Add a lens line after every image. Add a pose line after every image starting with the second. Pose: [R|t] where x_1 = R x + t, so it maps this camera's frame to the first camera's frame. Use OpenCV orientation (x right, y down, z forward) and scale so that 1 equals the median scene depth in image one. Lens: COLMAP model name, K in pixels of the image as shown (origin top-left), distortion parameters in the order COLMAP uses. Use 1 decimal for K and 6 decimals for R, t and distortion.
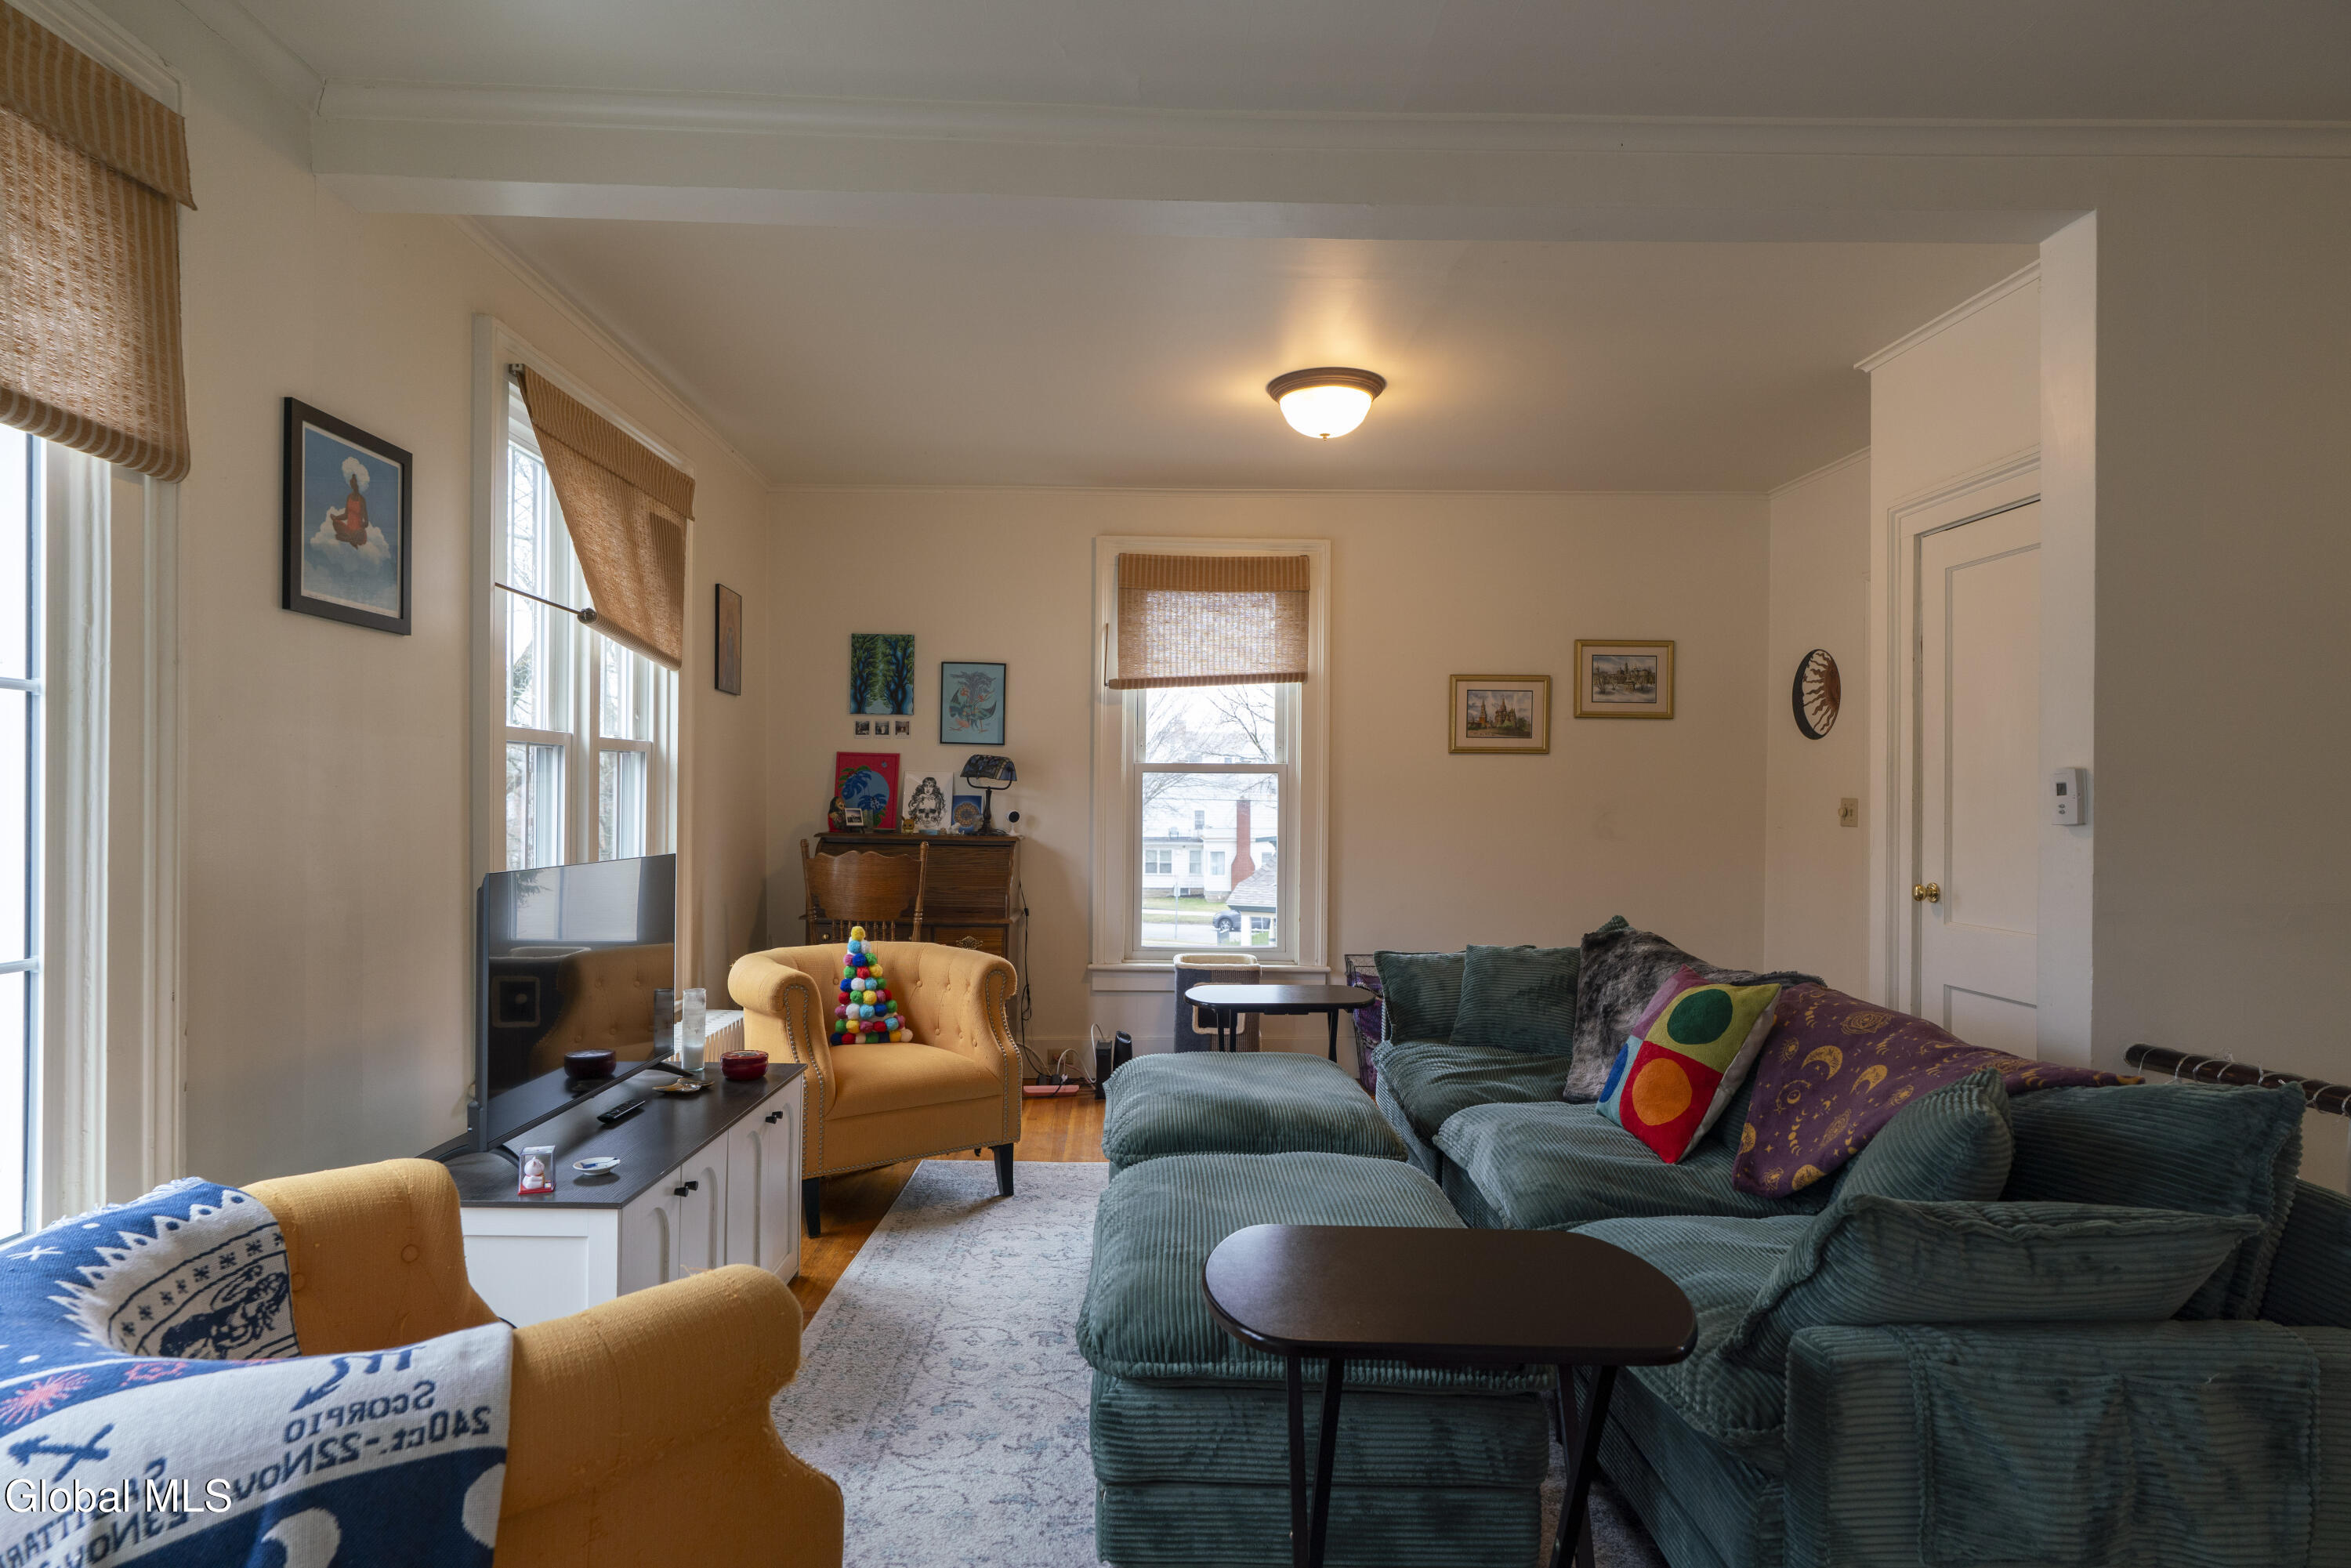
lens RADIAL K [[1270.3, 0, 1172.8], [0, 1270.3, 792.6], [0, 0, 1]] dist [-0.002198, 0.001535]
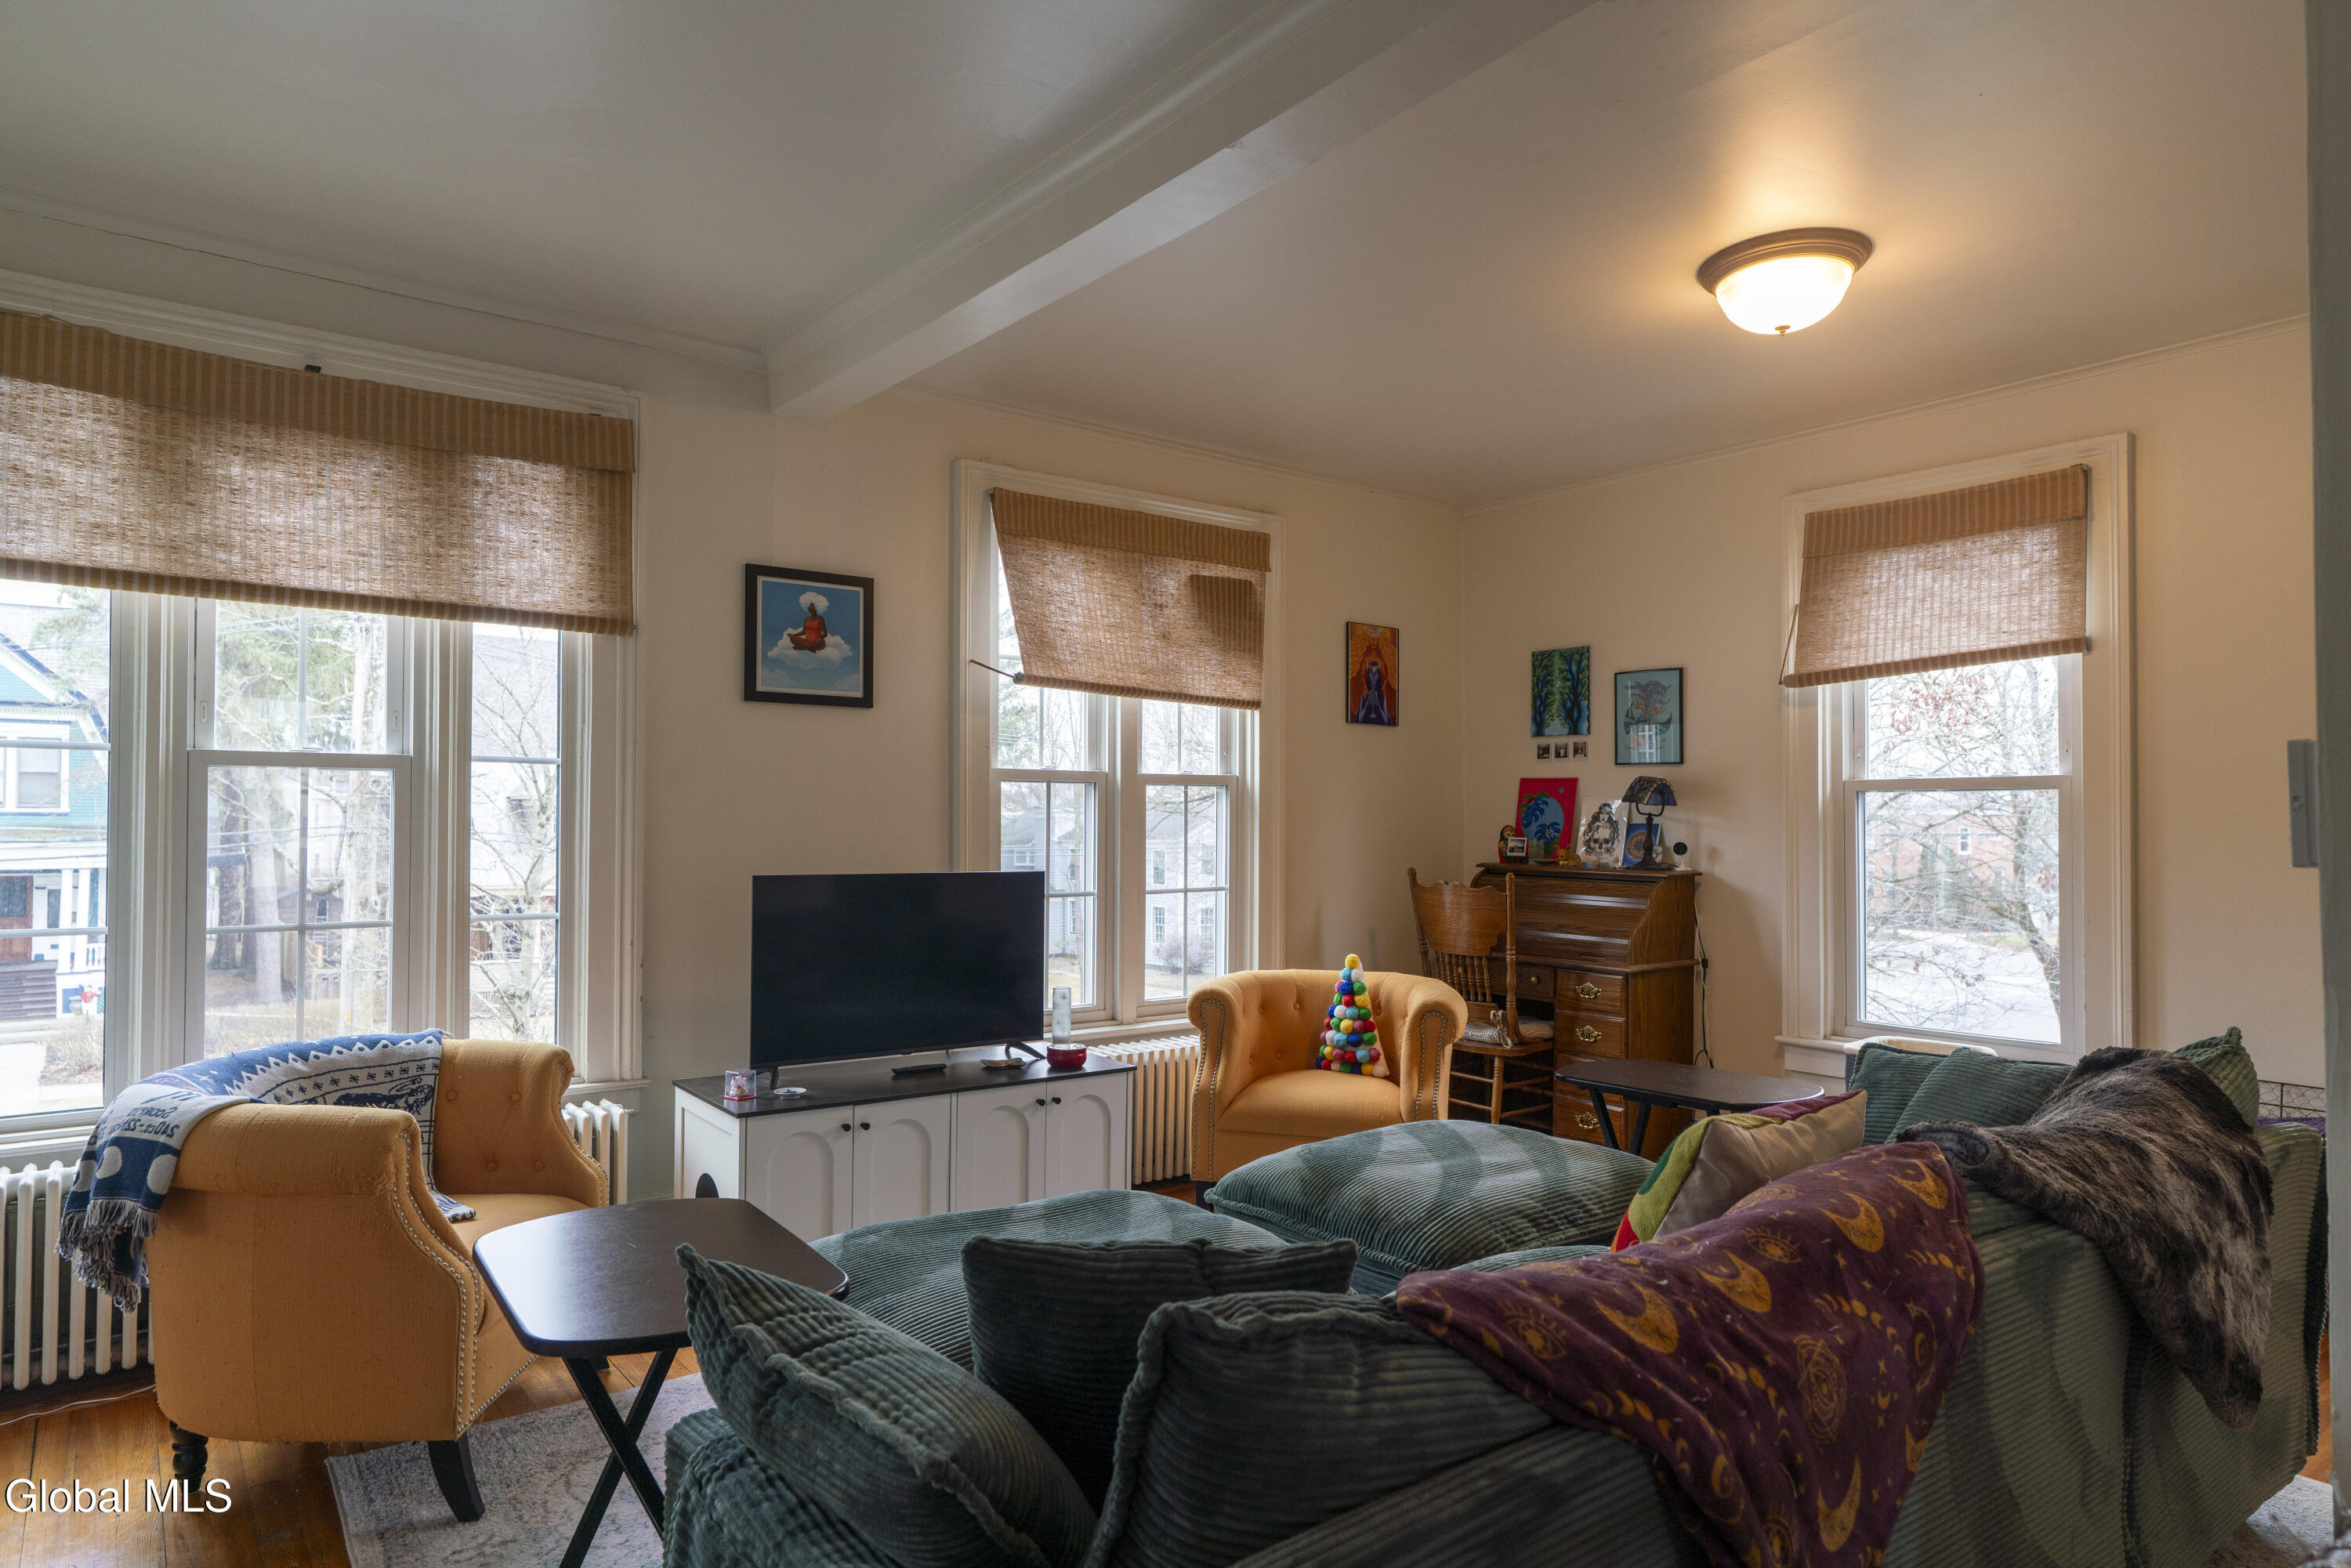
lens RADIAL K [[1362.9, 0, 1171.0], [0, 1362.9, 798.3], [0, 0, 1]] dist [-0.006792, -0.000775]
pose [[0.588993, -0.019389, -0.807905, 0.431303], [0.002990, 0.999758, -0.021813, 0.004814], [0.808132, 0.010432, 0.588908, 0.205993]]
